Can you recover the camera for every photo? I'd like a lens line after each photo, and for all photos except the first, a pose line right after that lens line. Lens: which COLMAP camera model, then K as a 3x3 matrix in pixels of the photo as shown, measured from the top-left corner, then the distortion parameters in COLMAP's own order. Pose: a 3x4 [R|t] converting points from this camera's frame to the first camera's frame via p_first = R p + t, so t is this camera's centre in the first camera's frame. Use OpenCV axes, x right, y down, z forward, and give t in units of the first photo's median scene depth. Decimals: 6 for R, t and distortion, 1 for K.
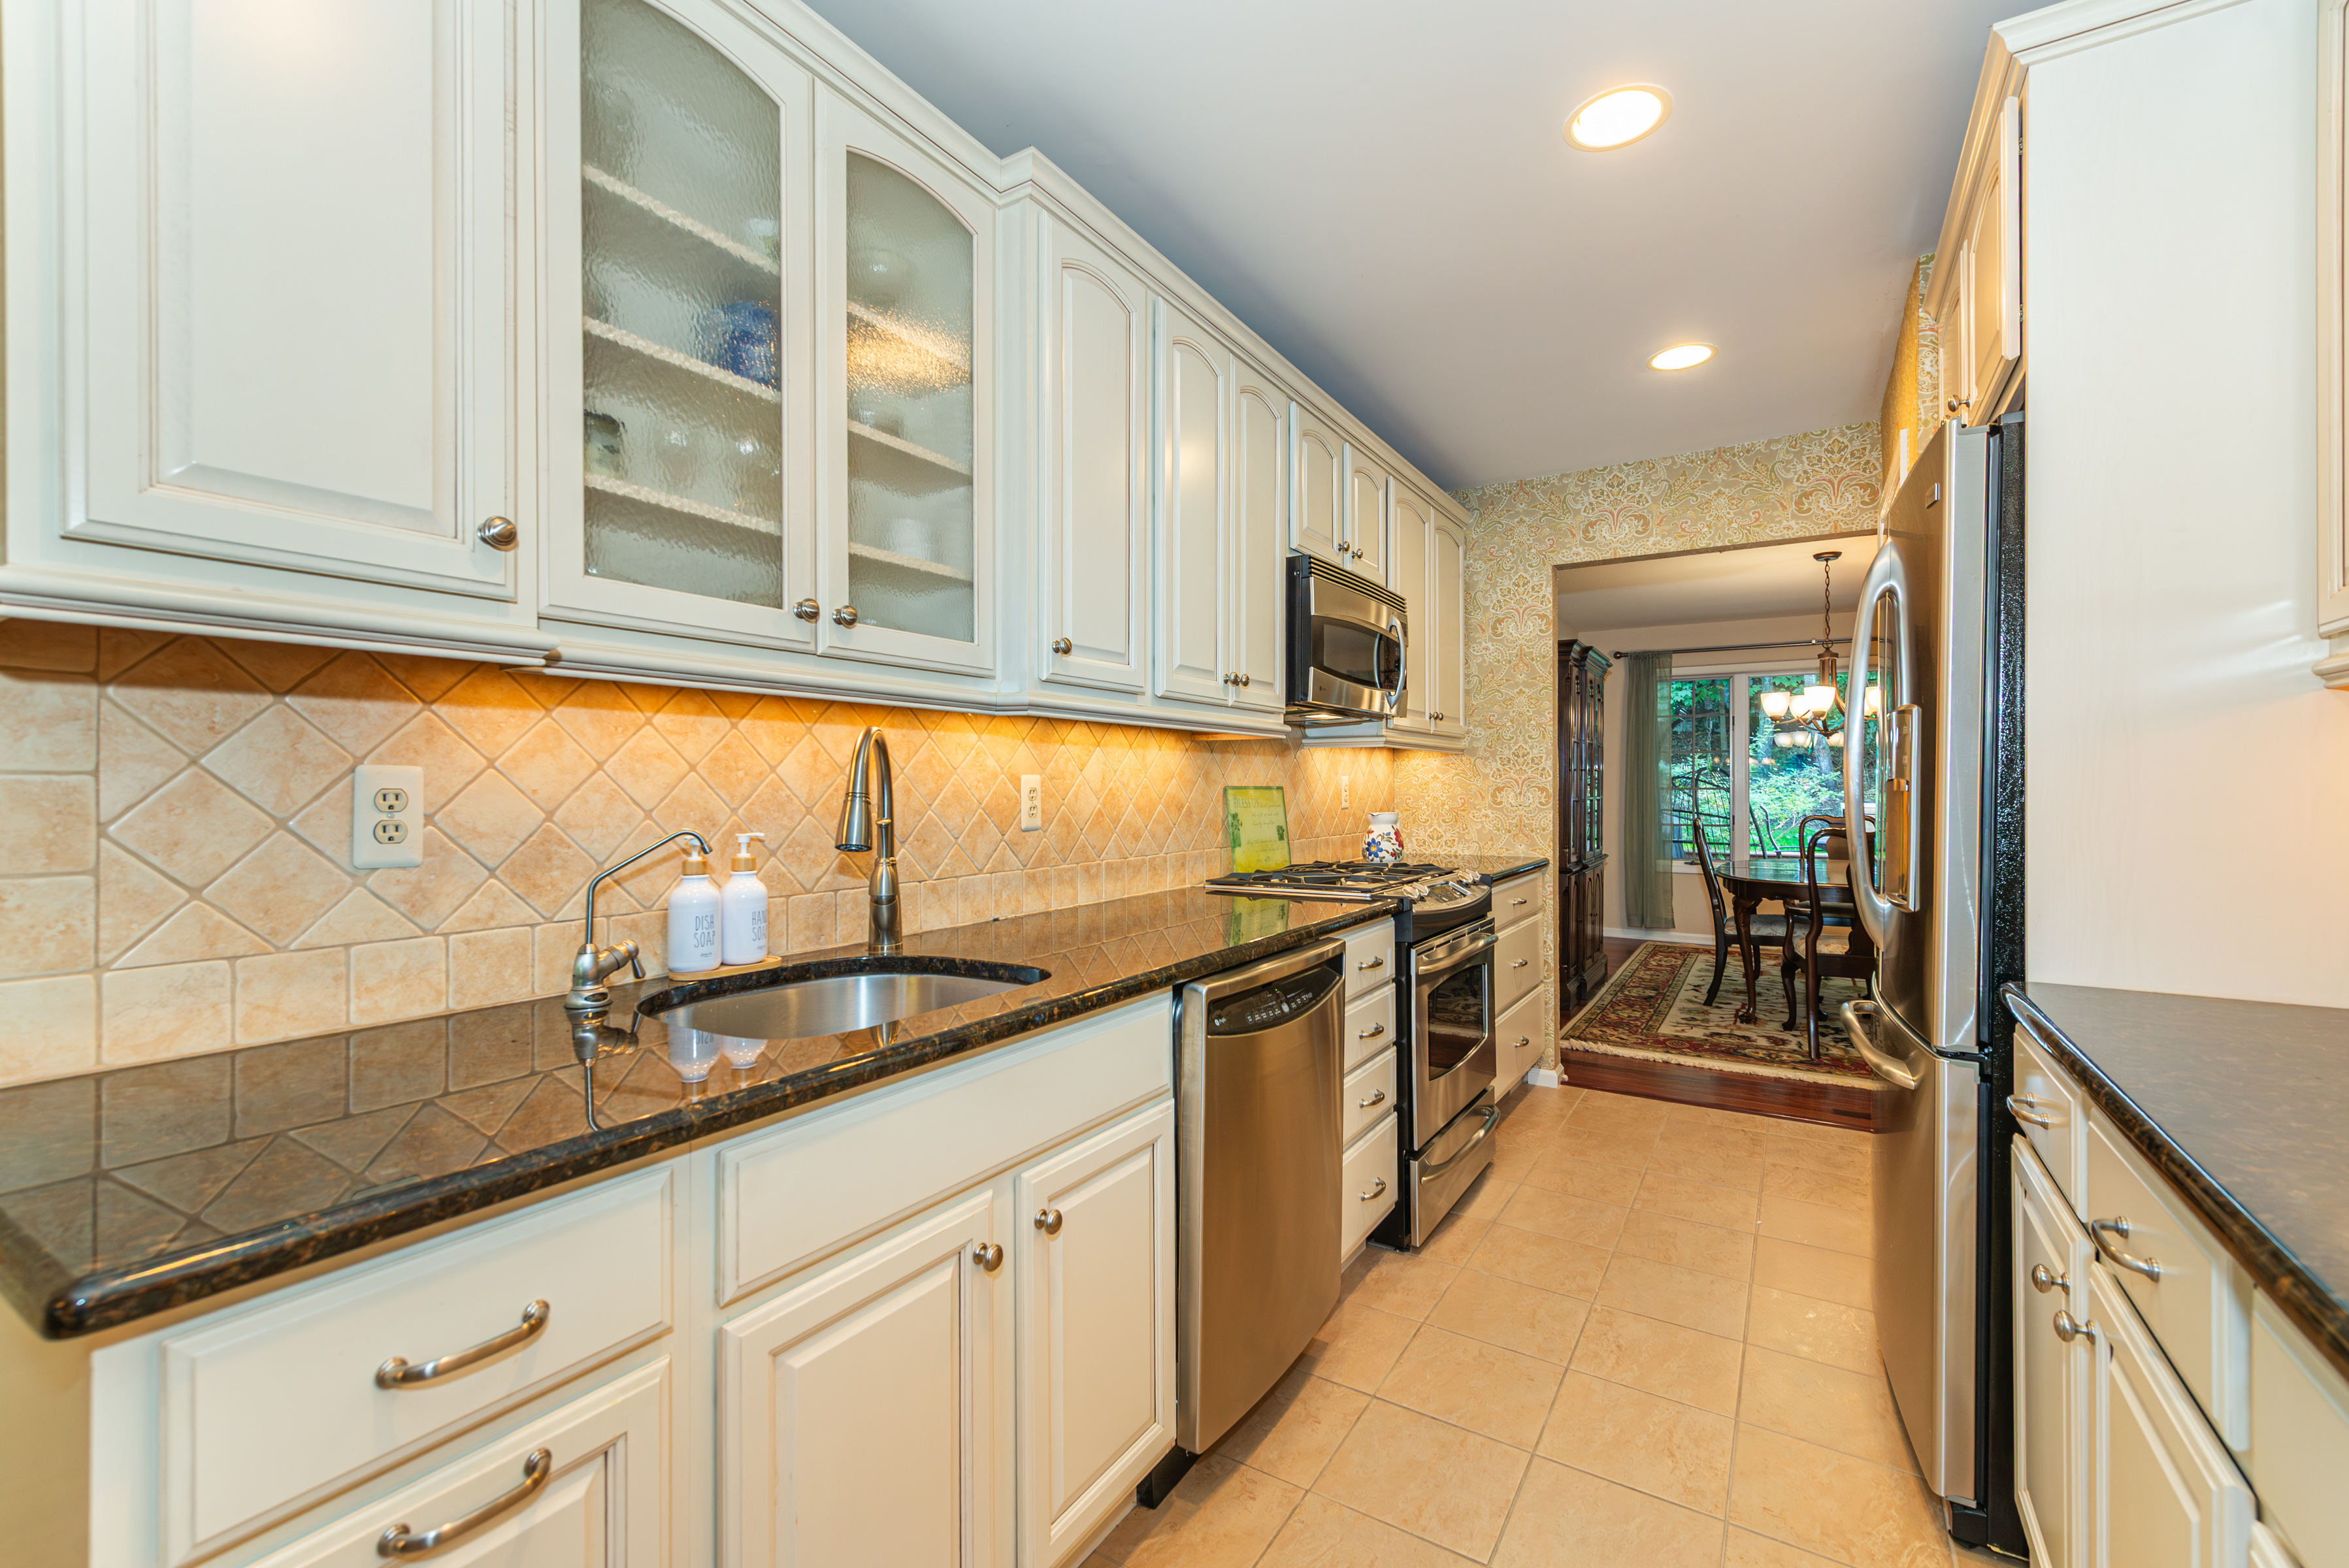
lens RADIAL K [[949.7, 0, 1181.2], [0, 949.7, 780.0], [0, 0, 1]] dist [0.007298, -0.001549]
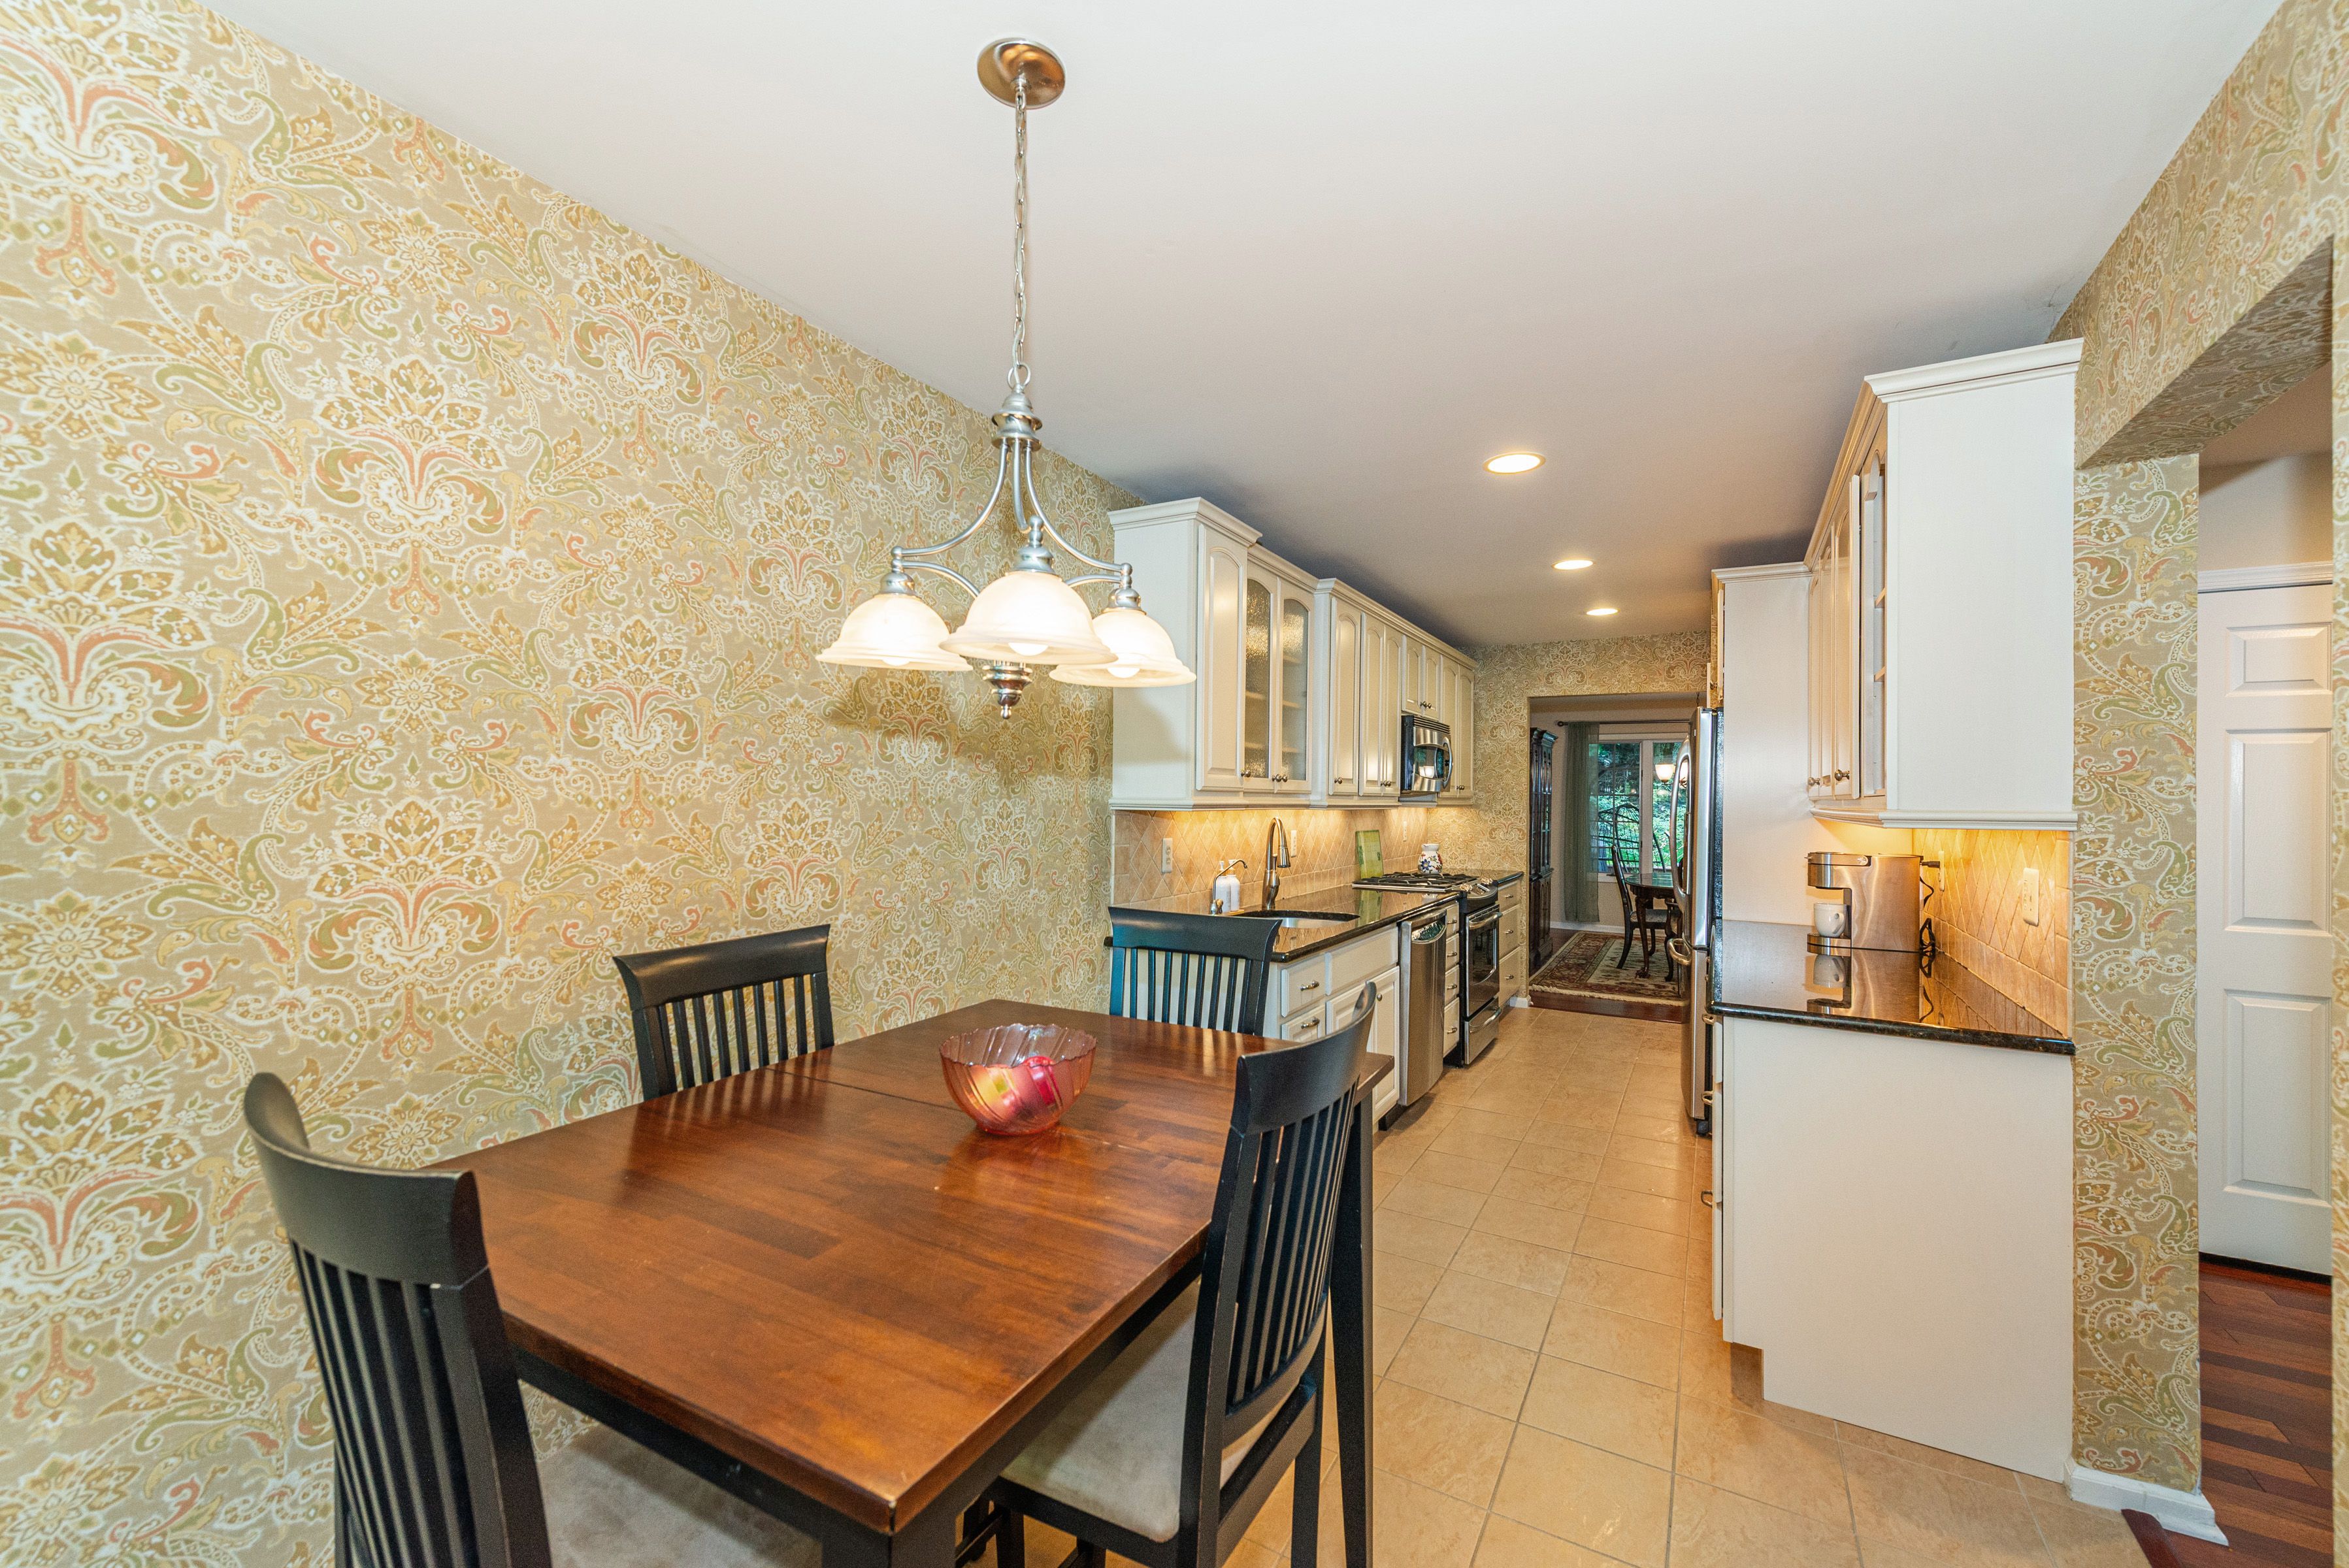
lens RADIAL K [[928.5, 0, 1164.0], [0, 928.5, 787.2], [0, 0, 1]] dist [0.015981, -0.000950]
pose [[0.999244, 0.011208, 0.037237, -0.305123], [-0.011103, 0.999934, -0.003021, -0.053454], [-0.037269, 0.002605, 0.999302, -0.607338]]
